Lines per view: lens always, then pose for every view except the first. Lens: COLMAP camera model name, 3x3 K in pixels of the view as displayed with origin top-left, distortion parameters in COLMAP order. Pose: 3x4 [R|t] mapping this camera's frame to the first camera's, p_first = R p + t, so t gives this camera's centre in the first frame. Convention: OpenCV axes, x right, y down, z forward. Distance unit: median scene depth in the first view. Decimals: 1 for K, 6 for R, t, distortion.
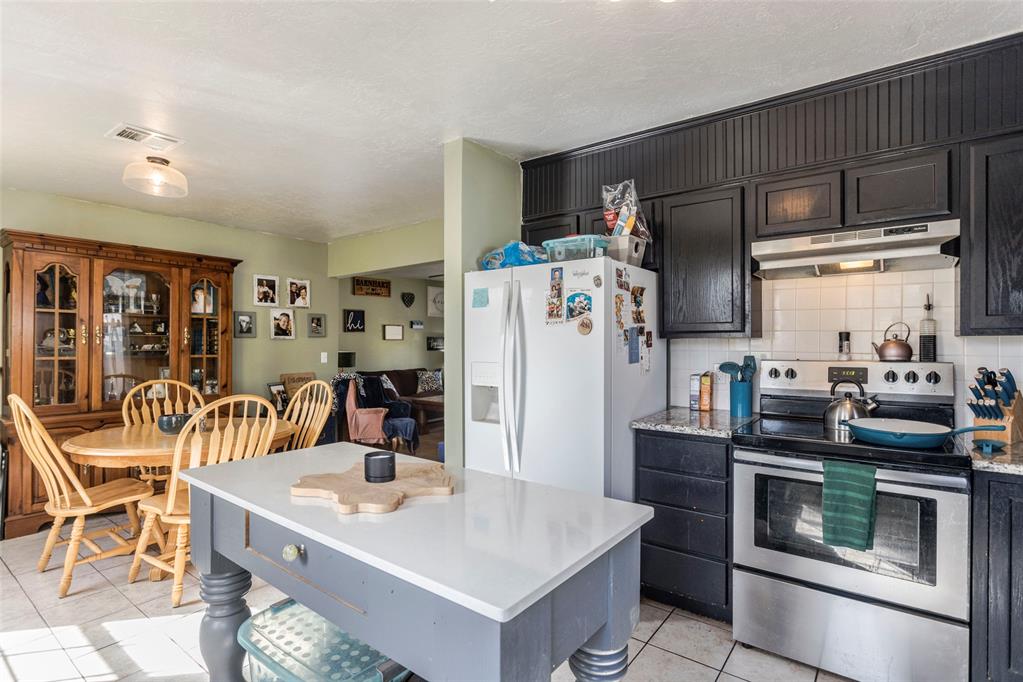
lens RADIAL K [[509.8, 0, 513.1], [0, 509.8, 344.8], [0, 0, 1]] dist [-0.008680, 0.003413]
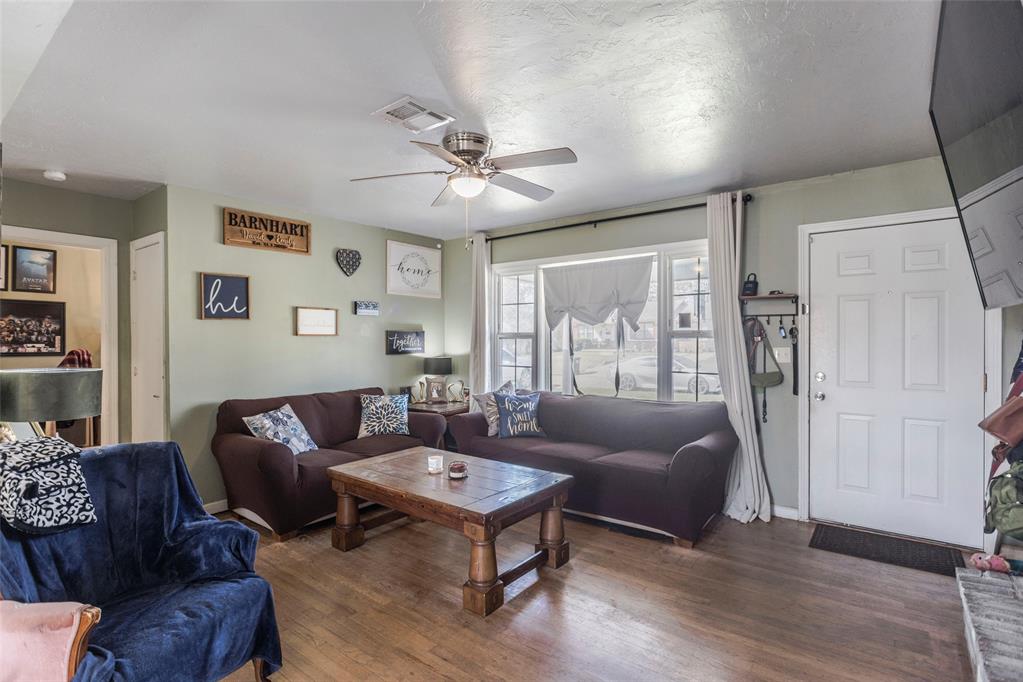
lens RADIAL K [[509.8, 0, 521.3], [0, 509.8, 340.1], [0, 0, 1]] dist [-0.008680, 0.003413]
pose [[0.999990, 0.000872, 0.004279, -0.038830], [-0.000851, 0.999987, -0.005051, -0.004303], [-0.004283, 0.005047, 0.999978, 0.753381]]
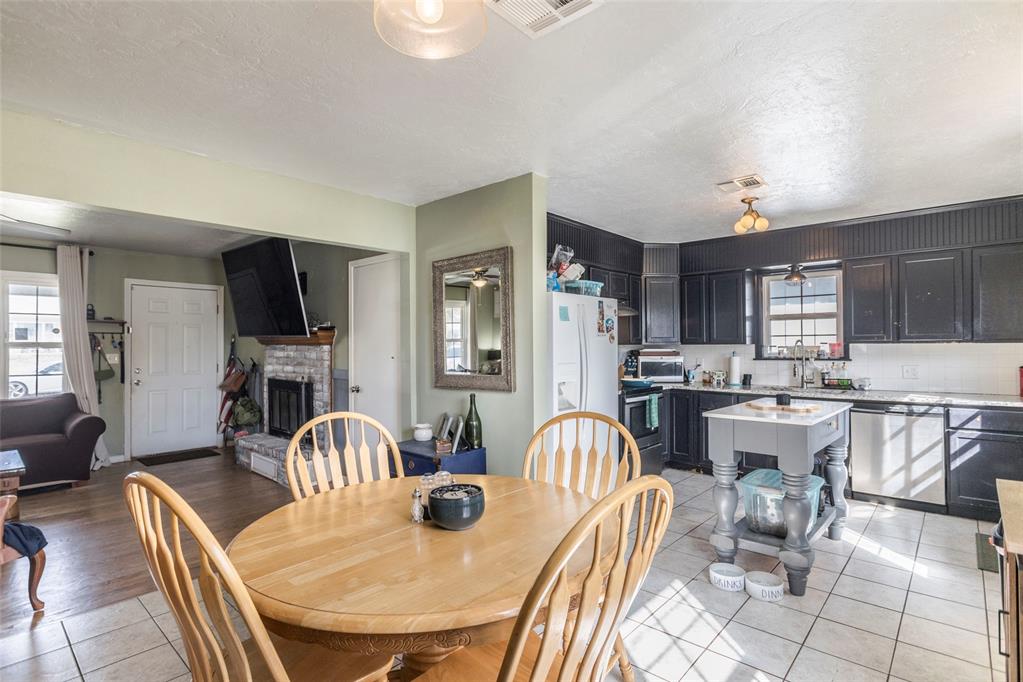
lens RADIAL K [[509.8, 0, 510.0], [0, 509.8, 343.8], [0, 0, 1]] dist [-0.008680, 0.003413]
pose [[0.078247, 0.006400, 0.996913, -0.683716], [0.009252, 0.999932, -0.007146, -0.003908], [-0.996891, 0.009783, 0.078182, 0.520698]]
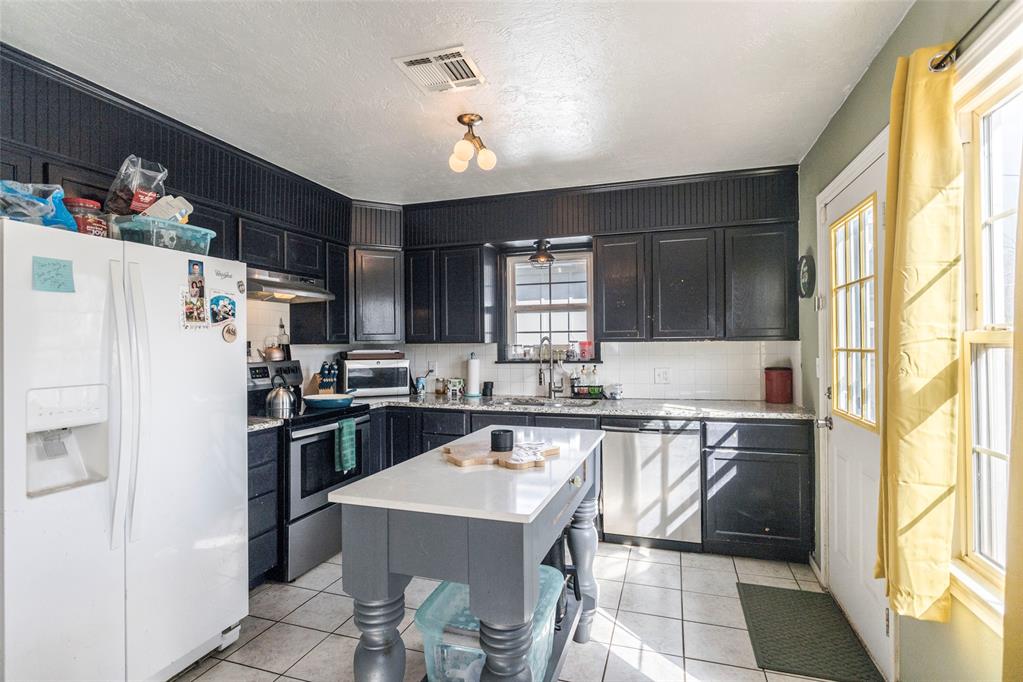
lens RADIAL K [[509.8, 0, 510.6], [0, 509.8, 347.7], [0, 0, 1]] dist [-0.008680, 0.003413]
pose [[-0.331028, -0.003011, 0.943616, -0.387601], [0.012993, 0.999886, 0.007748, -0.004355], [-0.943531, 0.014825, -0.330951, 0.355882]]
